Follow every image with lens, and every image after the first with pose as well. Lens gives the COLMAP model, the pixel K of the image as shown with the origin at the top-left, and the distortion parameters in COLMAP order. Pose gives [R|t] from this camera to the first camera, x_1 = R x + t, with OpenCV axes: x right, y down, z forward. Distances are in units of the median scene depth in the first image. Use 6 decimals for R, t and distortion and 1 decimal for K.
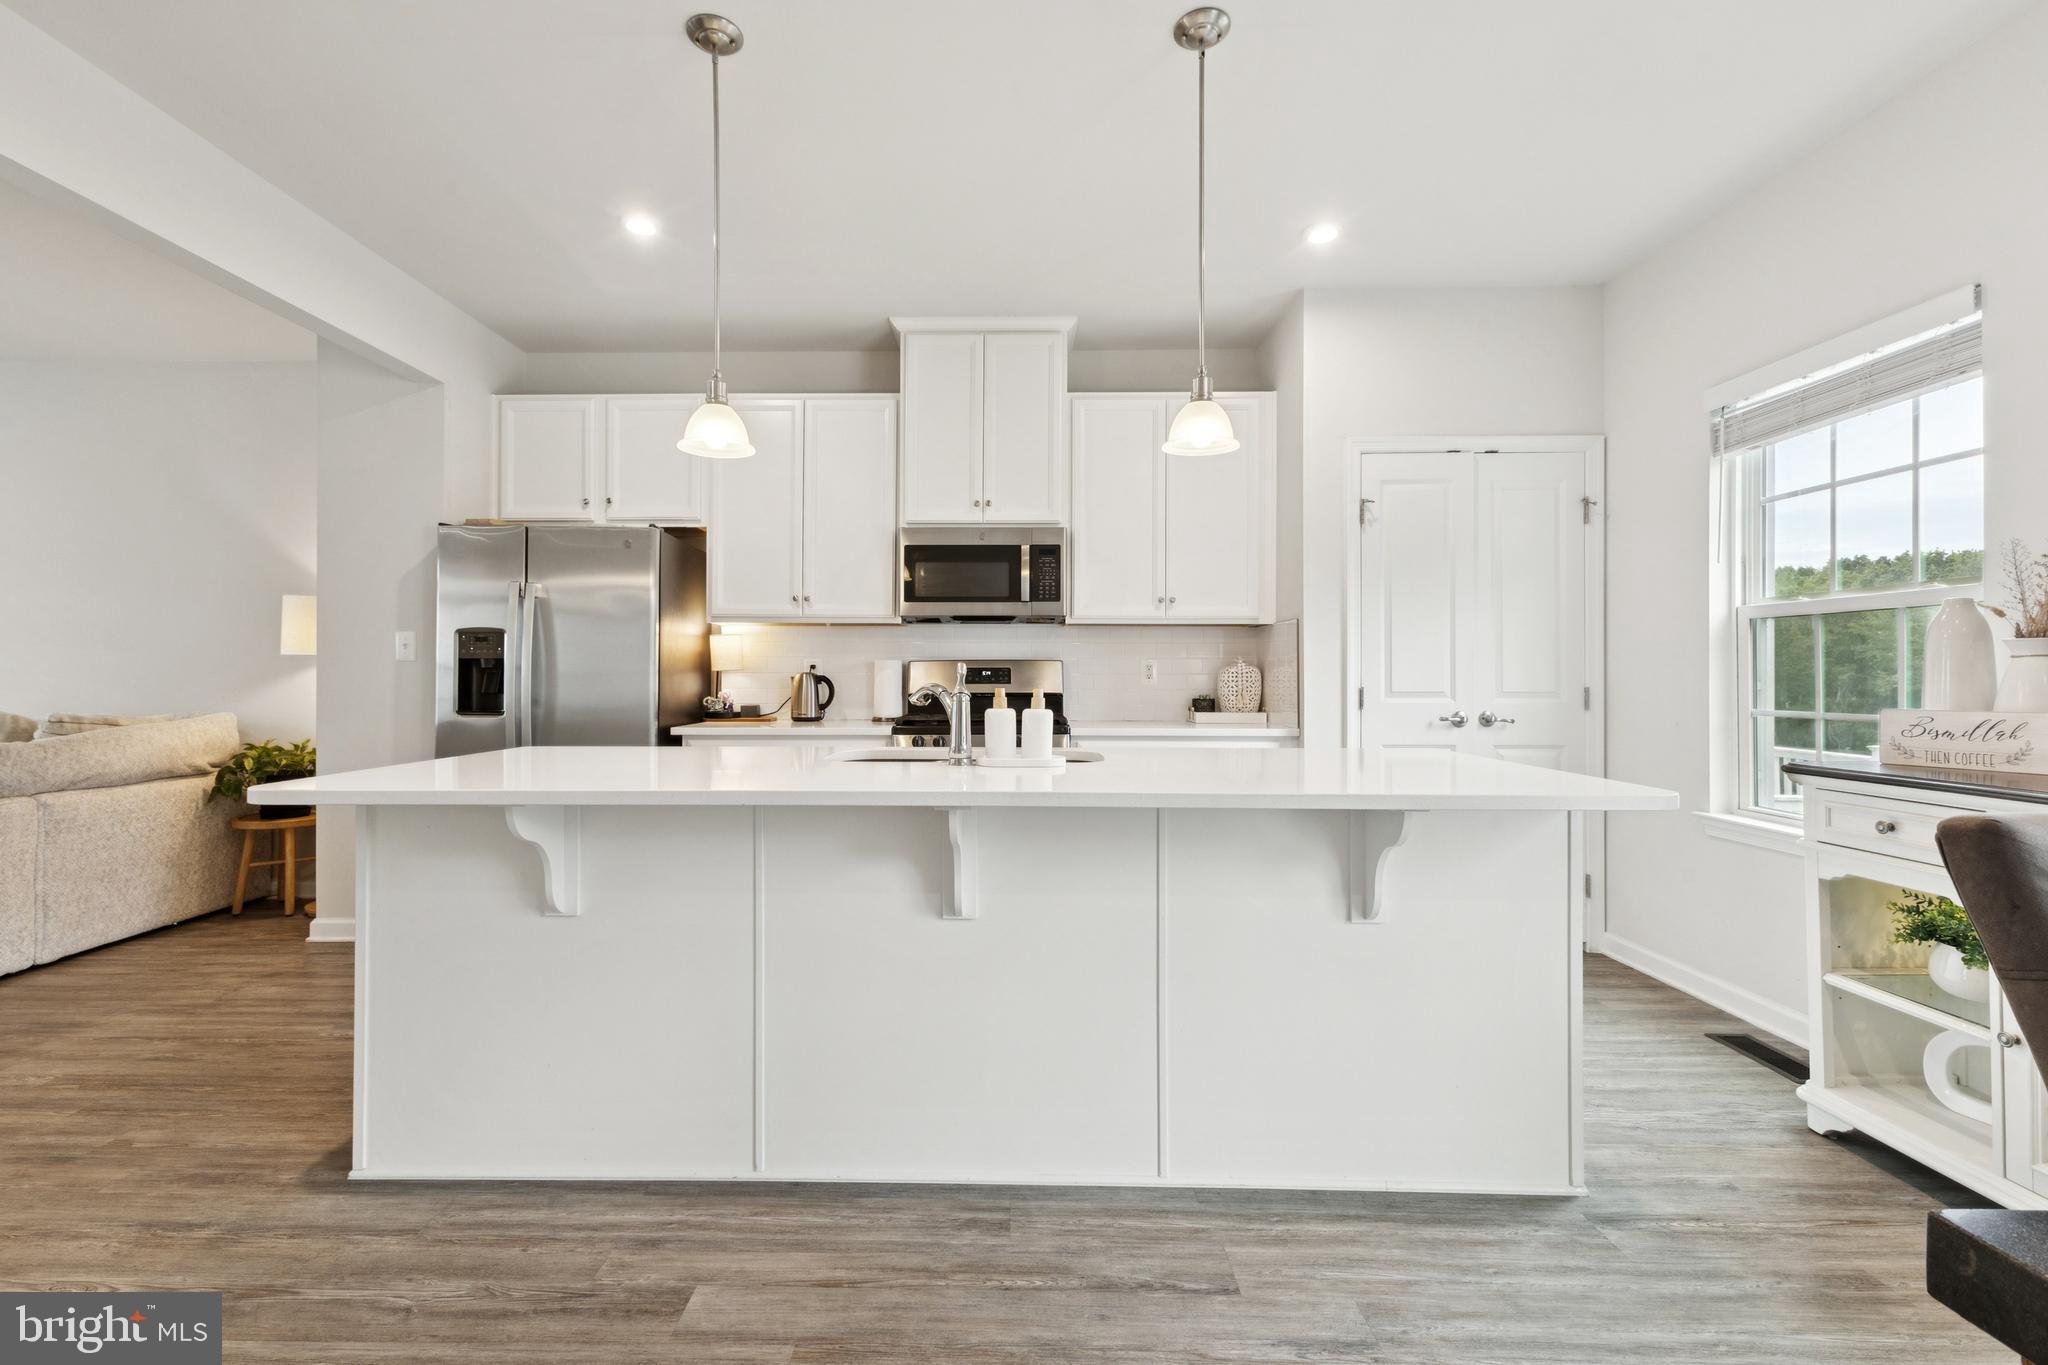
lens RADIAL K [[904.6, 0, 1004.8], [0, 904.6, 674.9], [0, 0, 1]] dist [0.013634, -0.003016]
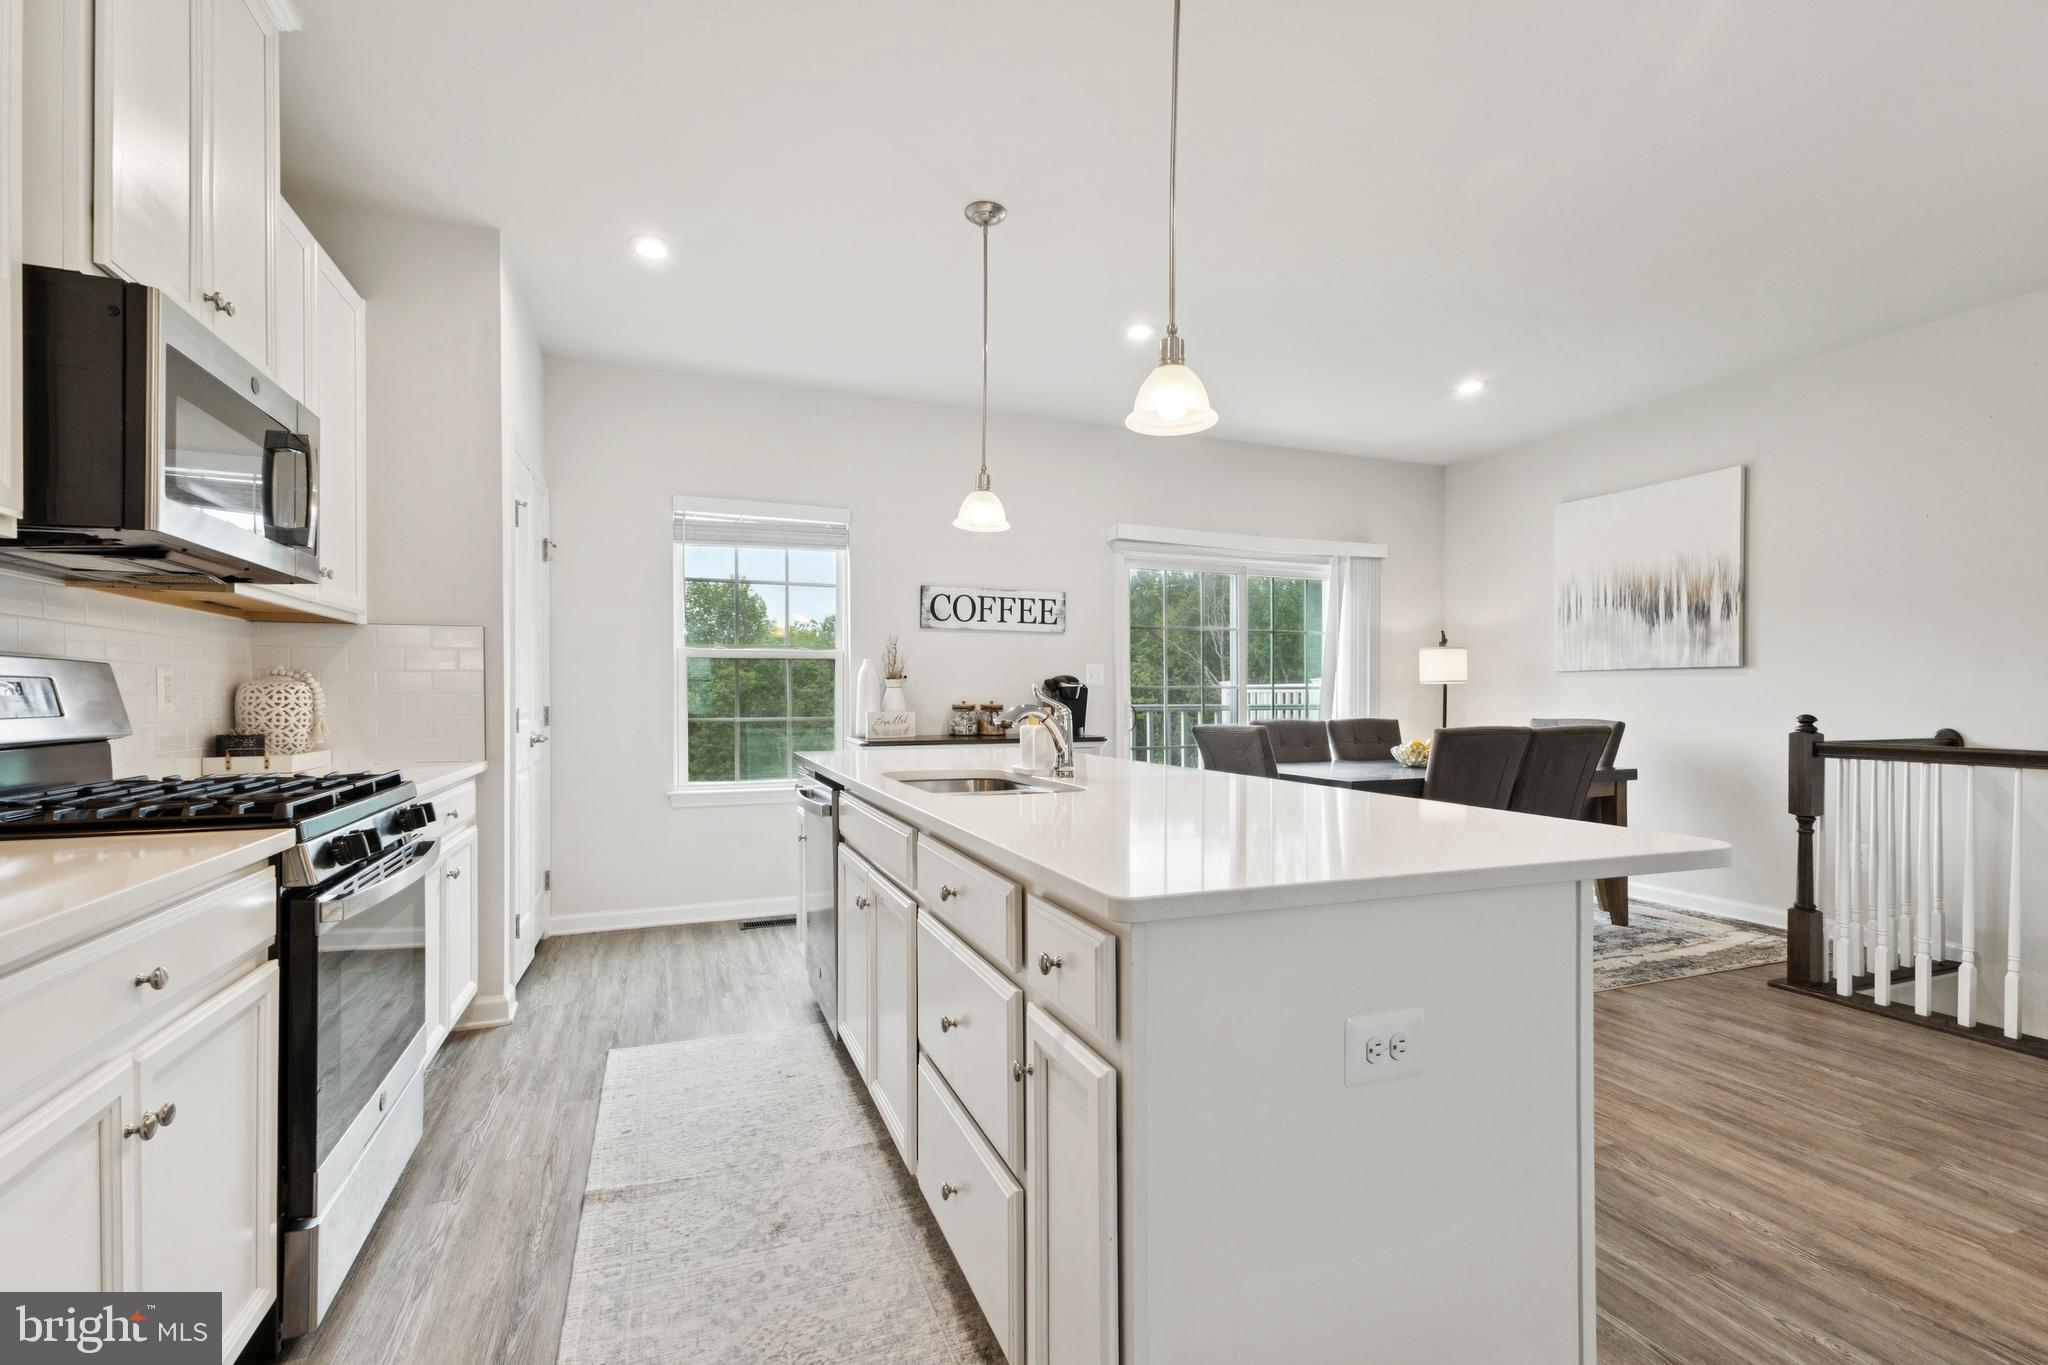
lens RADIAL K [[904.6, 0, 1029.4], [0, 904.6, 689.3], [0, 0, 1]] dist [0.013634, -0.003016]
pose [[-0.378182, 0.006334, 0.925710, -1.095311], [0.000309, 0.999977, -0.006716, -0.000019], [-0.925731, -0.002253, -0.378175, 1.497133]]
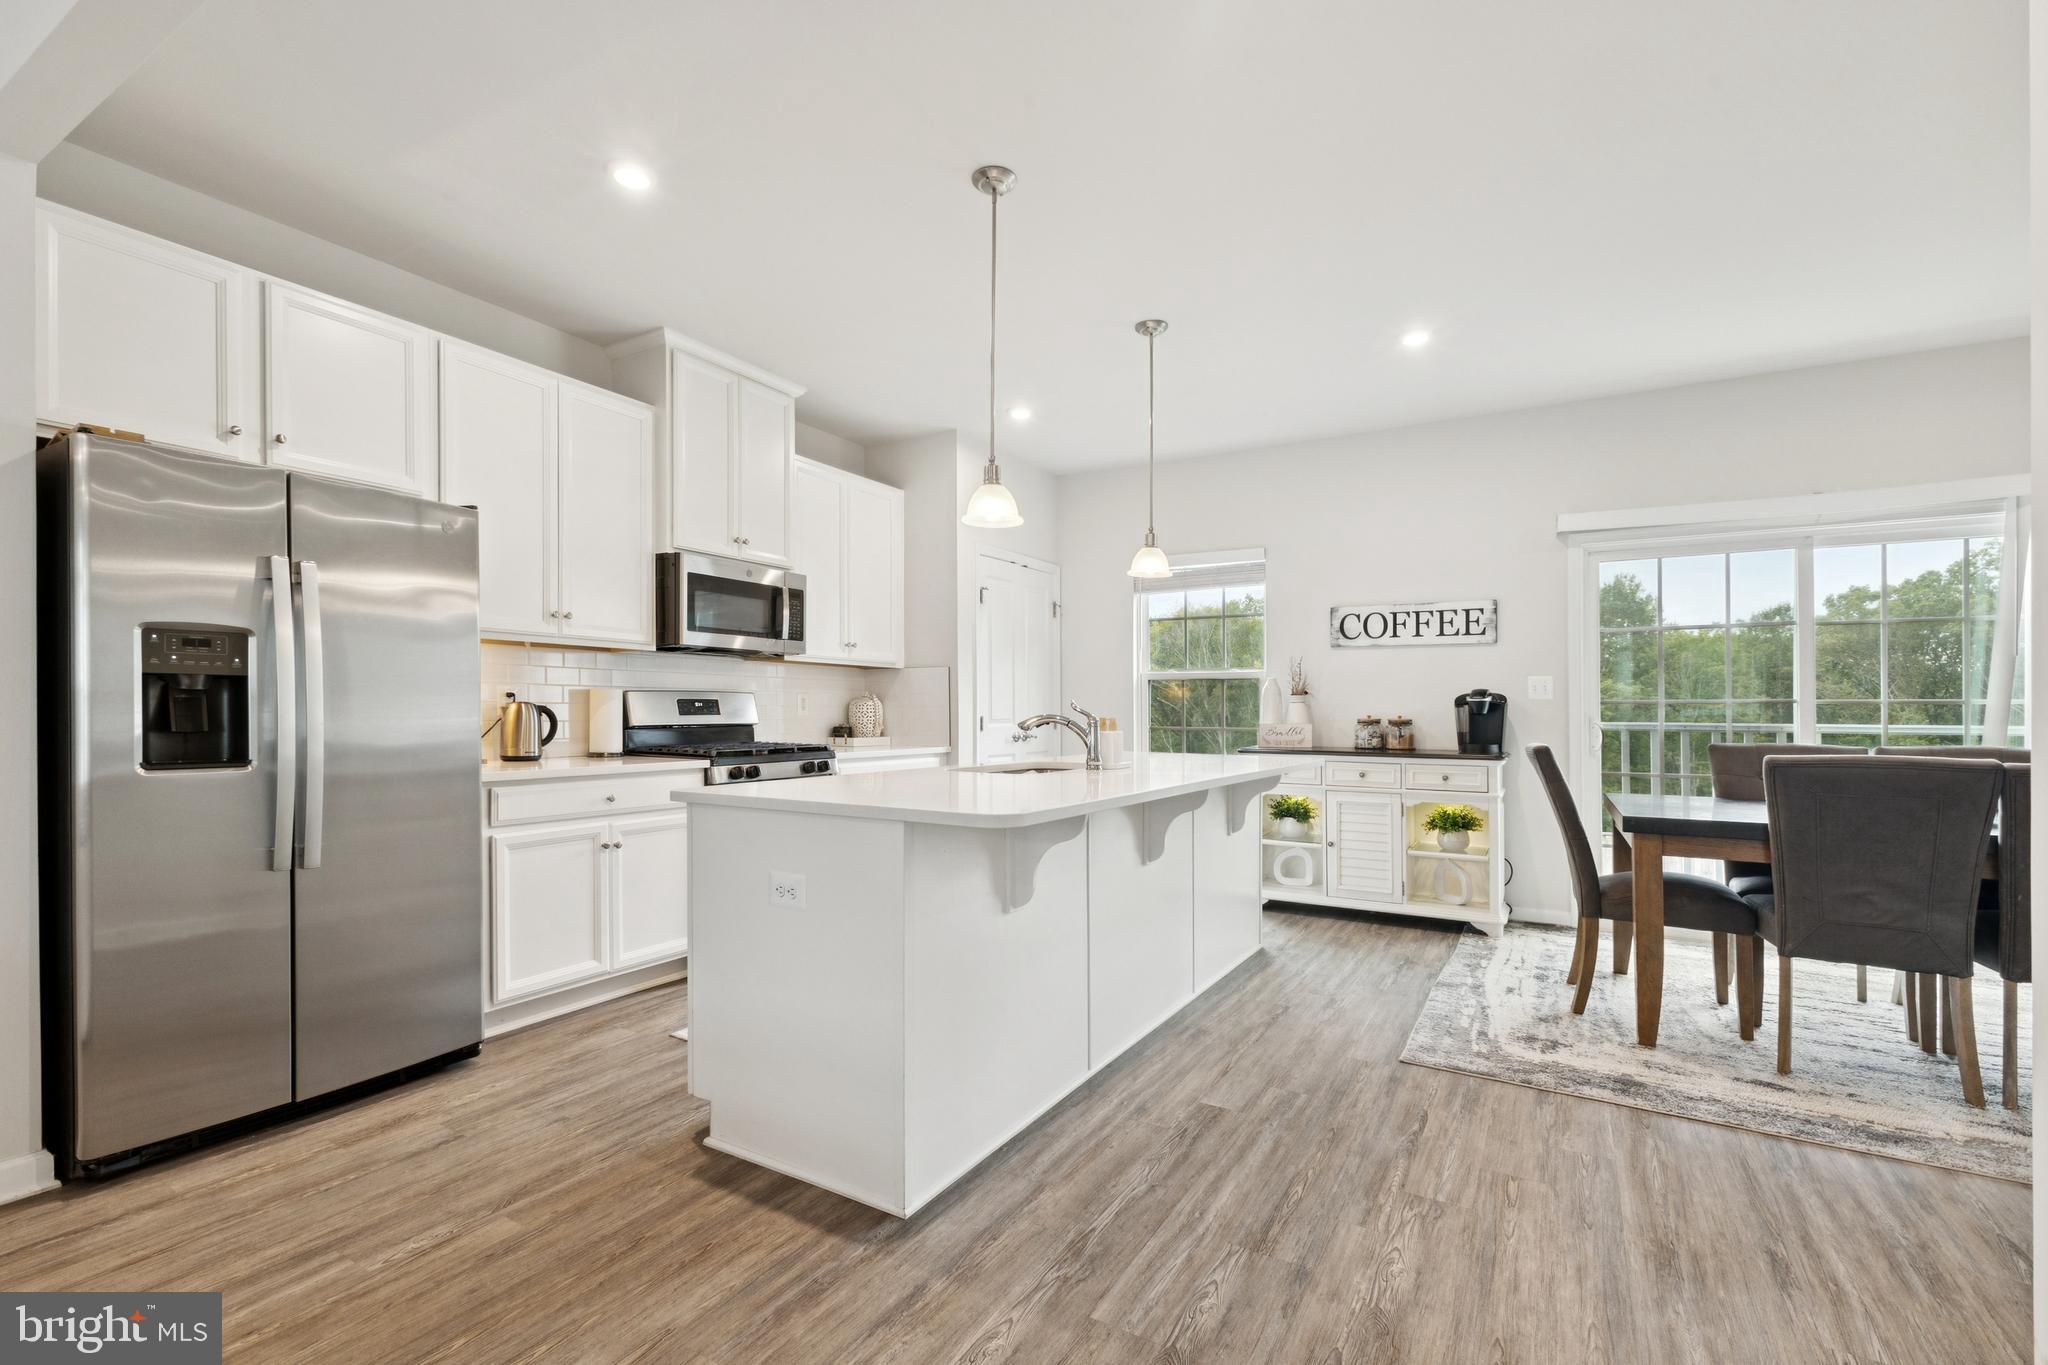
lens RADIAL K [[904.6, 0, 1026.1], [0, 904.6, 702.3], [0, 0, 1]] dist [0.013634, -0.003016]
pose [[0.496062, 0.009330, 0.868237, -1.423826], [-0.005820, 0.999956, -0.007421, 0.002764], [-0.868268, -0.001372, 0.496094, 0.381465]]
